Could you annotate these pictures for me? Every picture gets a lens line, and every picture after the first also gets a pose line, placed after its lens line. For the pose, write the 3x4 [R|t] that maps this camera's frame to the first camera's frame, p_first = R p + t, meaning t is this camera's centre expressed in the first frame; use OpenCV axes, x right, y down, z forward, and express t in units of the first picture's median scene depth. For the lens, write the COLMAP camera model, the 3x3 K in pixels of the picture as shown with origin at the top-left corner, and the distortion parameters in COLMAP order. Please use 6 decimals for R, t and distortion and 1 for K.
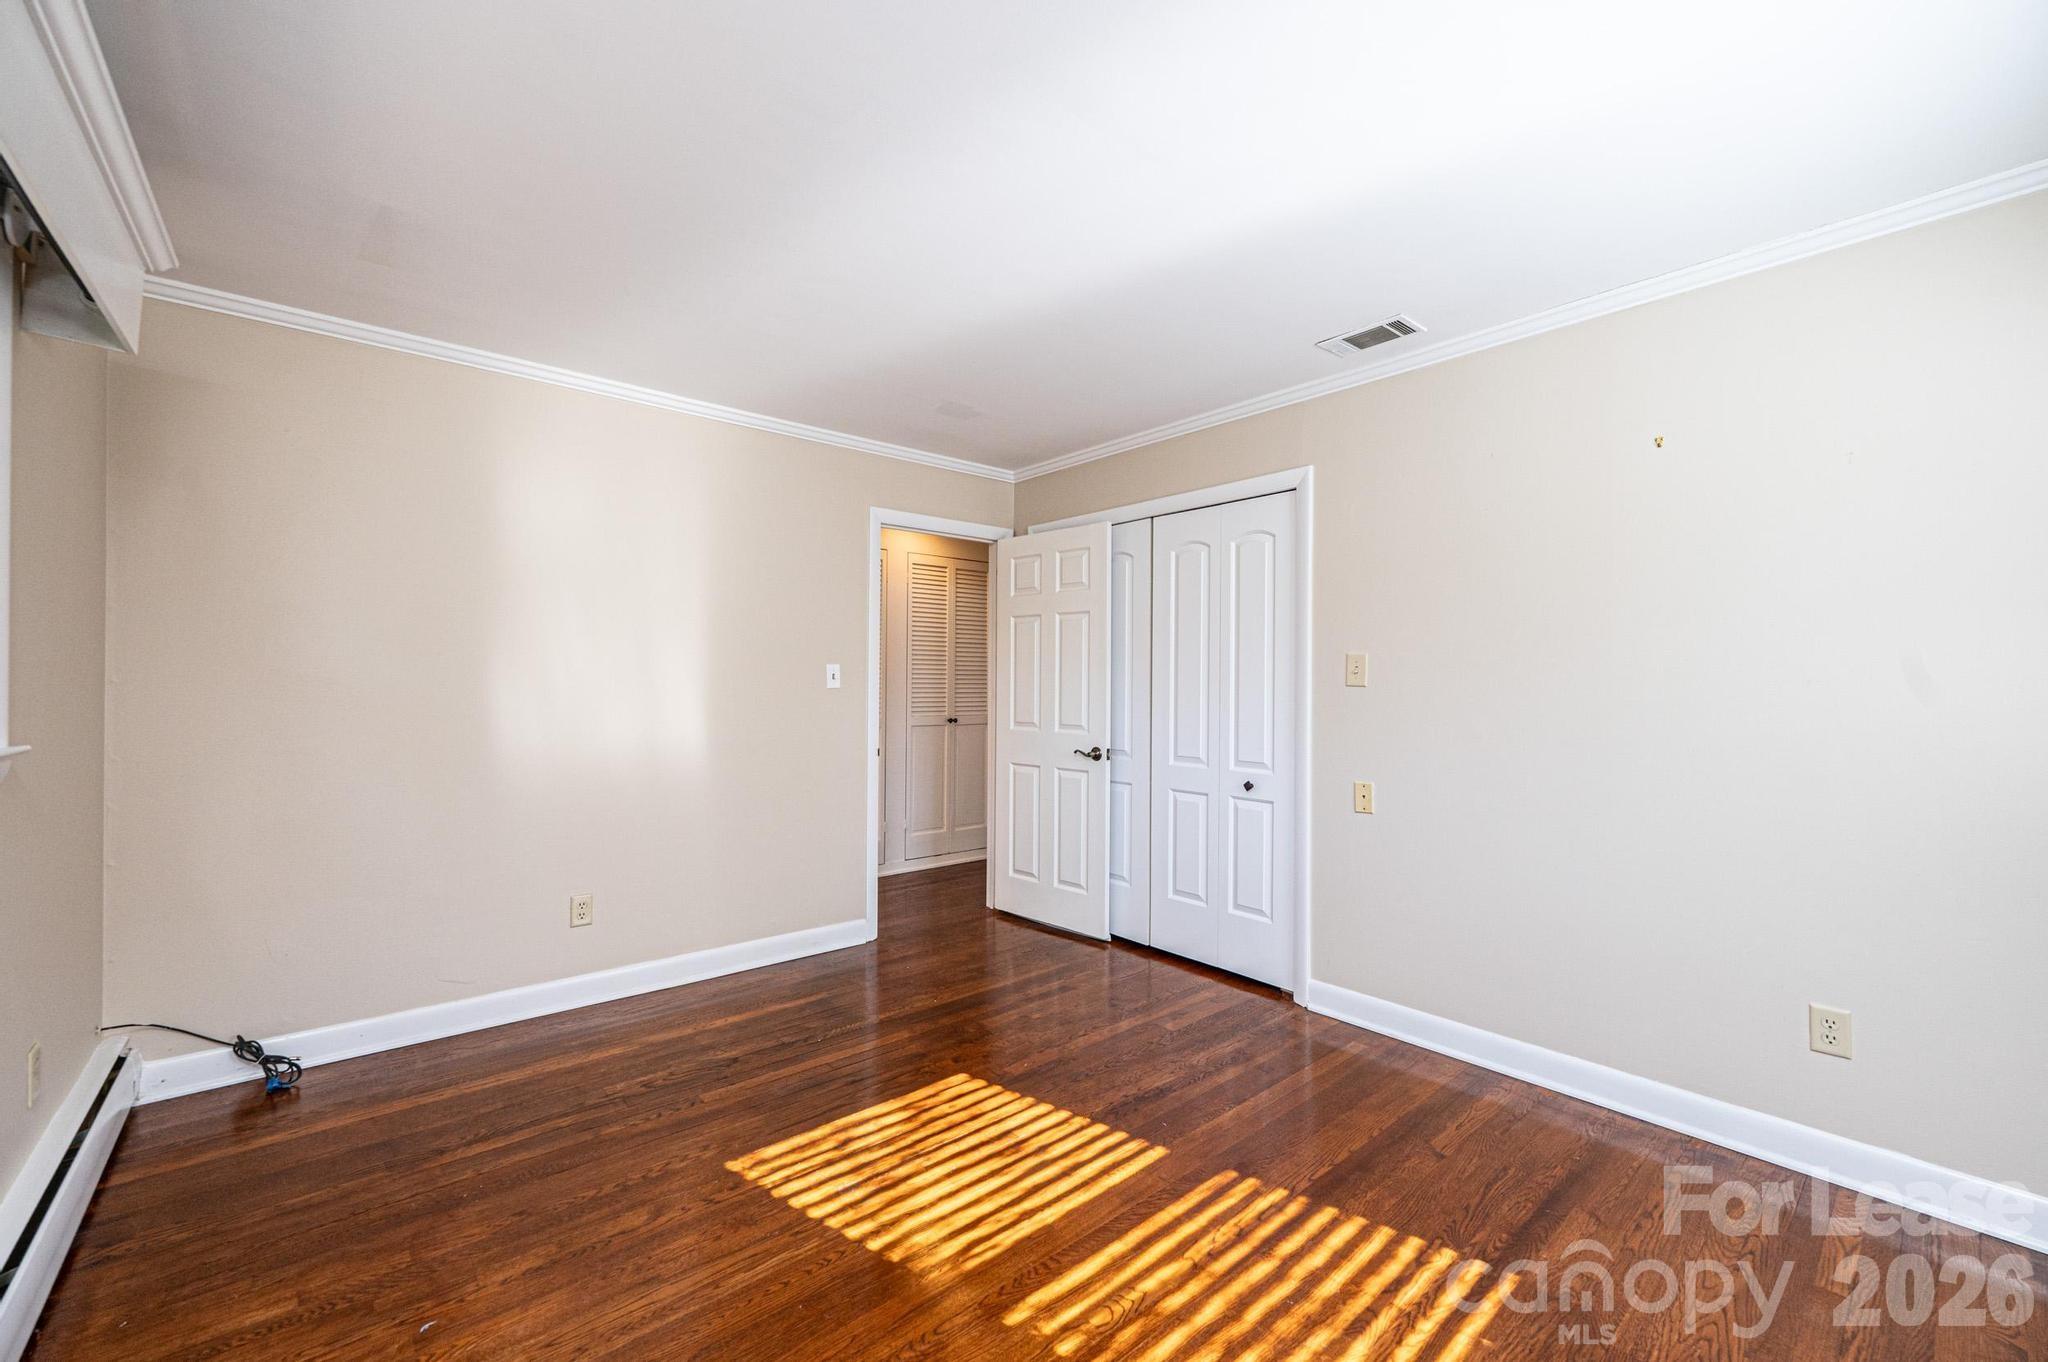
lens RADIAL K [[815.3, 0, 1024.0], [0, 815.3, 681.0], [0, 0, 1]] dist [-0.002127, -0.000149]
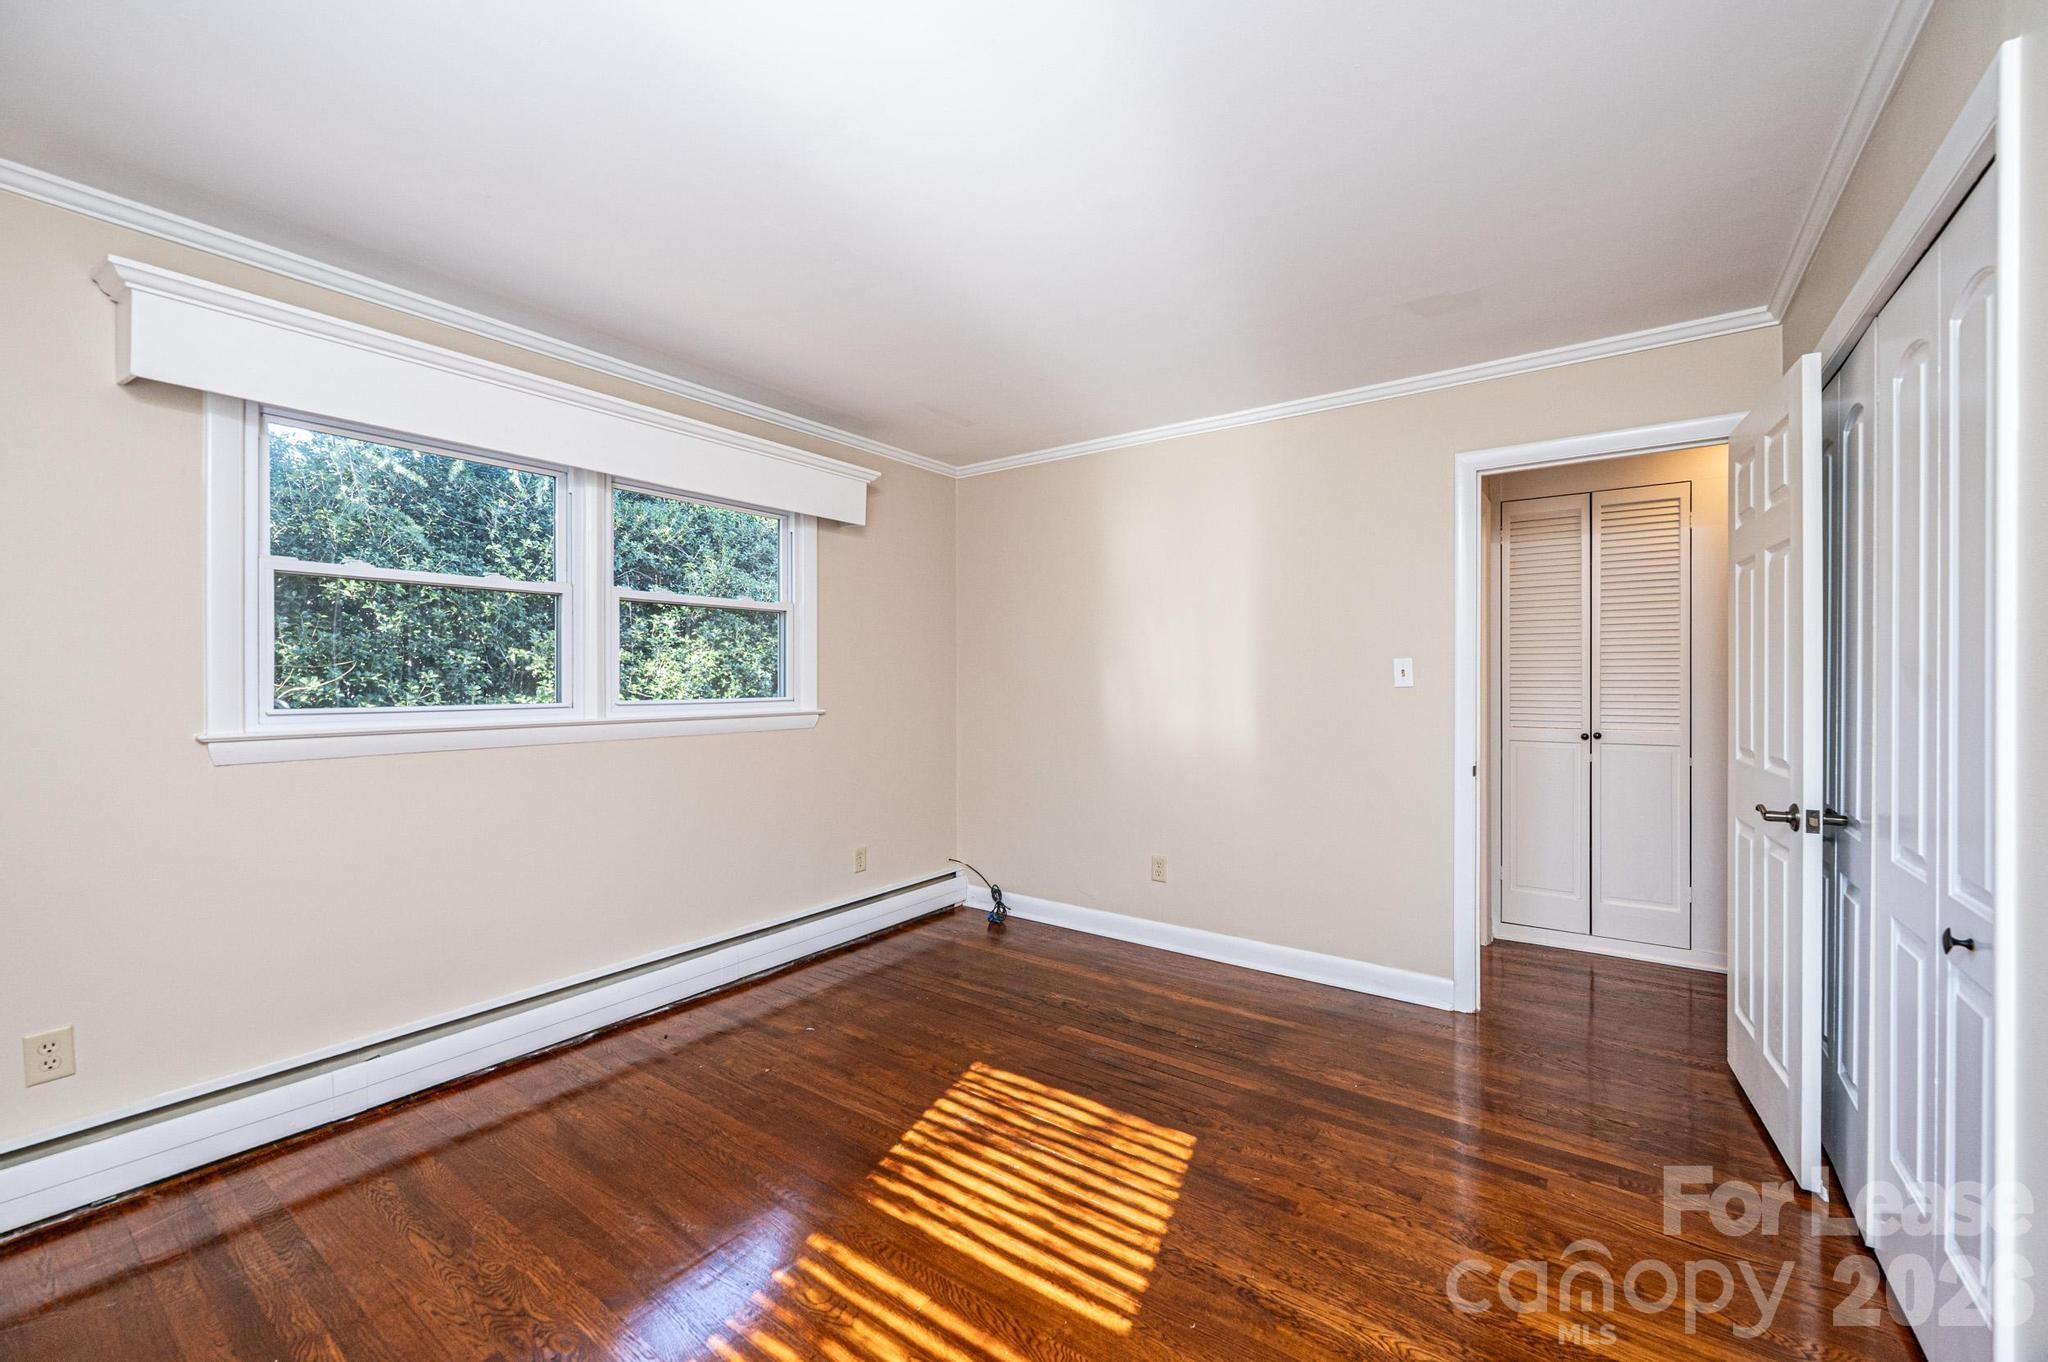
lens RADIAL K [[815.3, 0, 1024.0], [0, 815.3, 681.0], [0, 0, 1]] dist [-0.002127, -0.000149]
pose [[0.227016, -0.004889, -0.973879, 0.732681], [0.007501, 0.999967, -0.003271, 0.004222], [0.973862, -0.006562, 0.227046, 0.647433]]
